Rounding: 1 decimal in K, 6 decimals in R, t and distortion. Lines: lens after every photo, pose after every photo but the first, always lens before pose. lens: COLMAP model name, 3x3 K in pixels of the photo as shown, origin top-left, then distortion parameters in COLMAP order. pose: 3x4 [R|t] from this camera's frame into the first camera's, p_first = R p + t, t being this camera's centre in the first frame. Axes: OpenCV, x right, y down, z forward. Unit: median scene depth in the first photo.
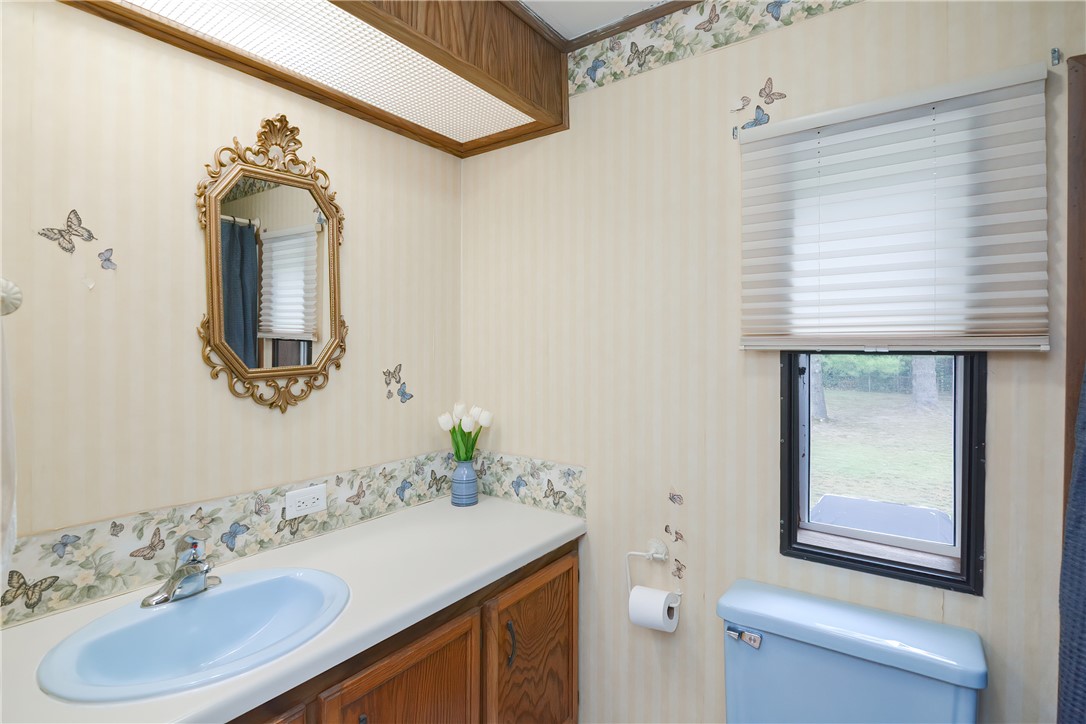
lens RADIAL K [[533.9, 0, 540.7], [0, 533.9, 347.7], [0, 0, 1]] dist [-0.004293, -0.008749]
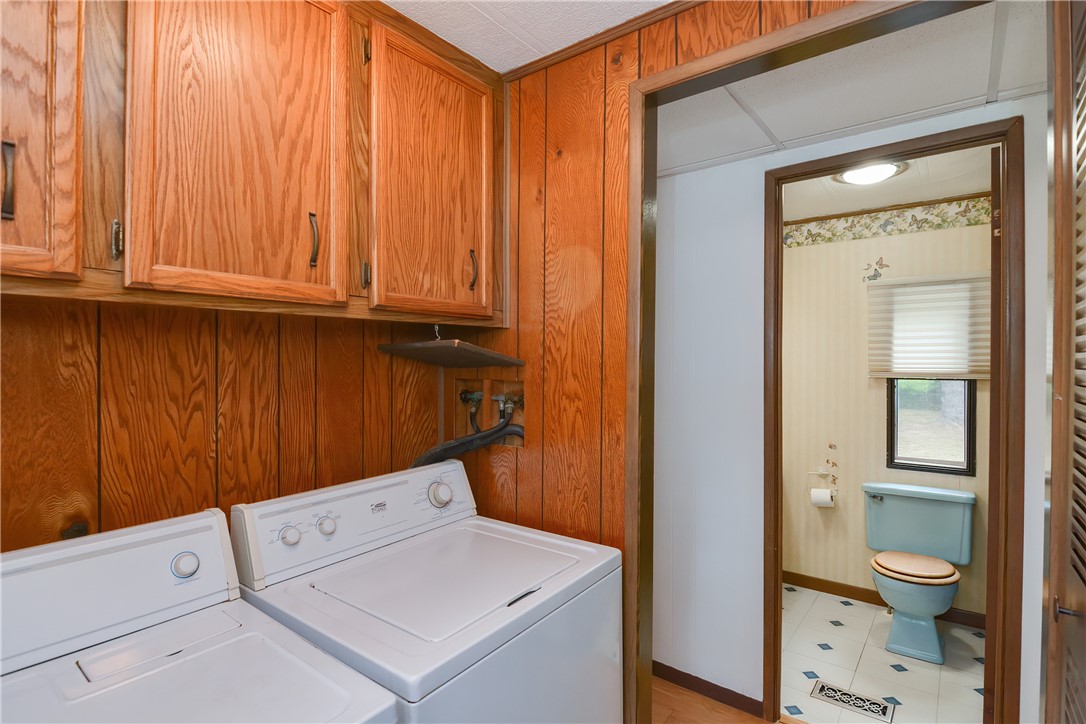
lens RADIAL K [[533.9, 0, 539.7], [0, 533.9, 359.8], [0, 0, 1]] dist [-0.004293, -0.008749]
pose [[0.999347, 0.002436, -0.036044, -0.884032], [-0.002715, 0.999967, -0.007690, -0.046758], [0.036024, 0.007783, 0.999321, -1.232935]]
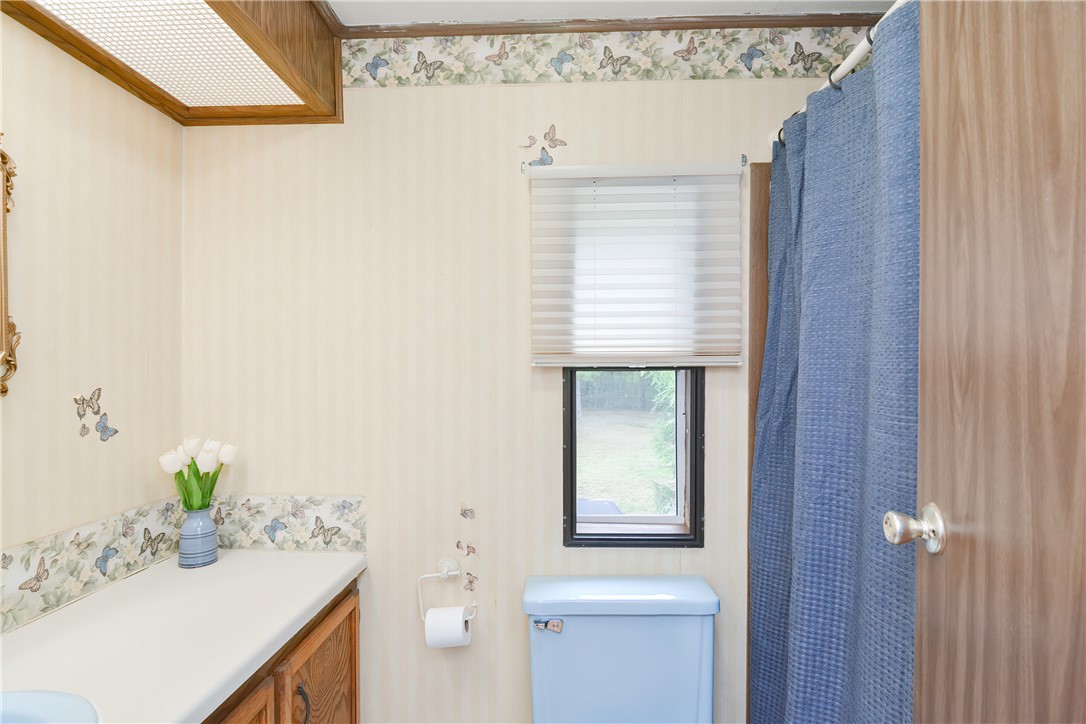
lens RADIAL K [[533.9, 0, 573.6], [0, 533.9, 373.4], [0, 0, 1]] dist [-0.004293, -0.008749]
pose [[0.823089, -0.005324, 0.567887, -0.165667], [0.005476, 0.999984, 0.001438, 0.015578], [-0.567885, 0.001926, 0.823105, 0.047156]]
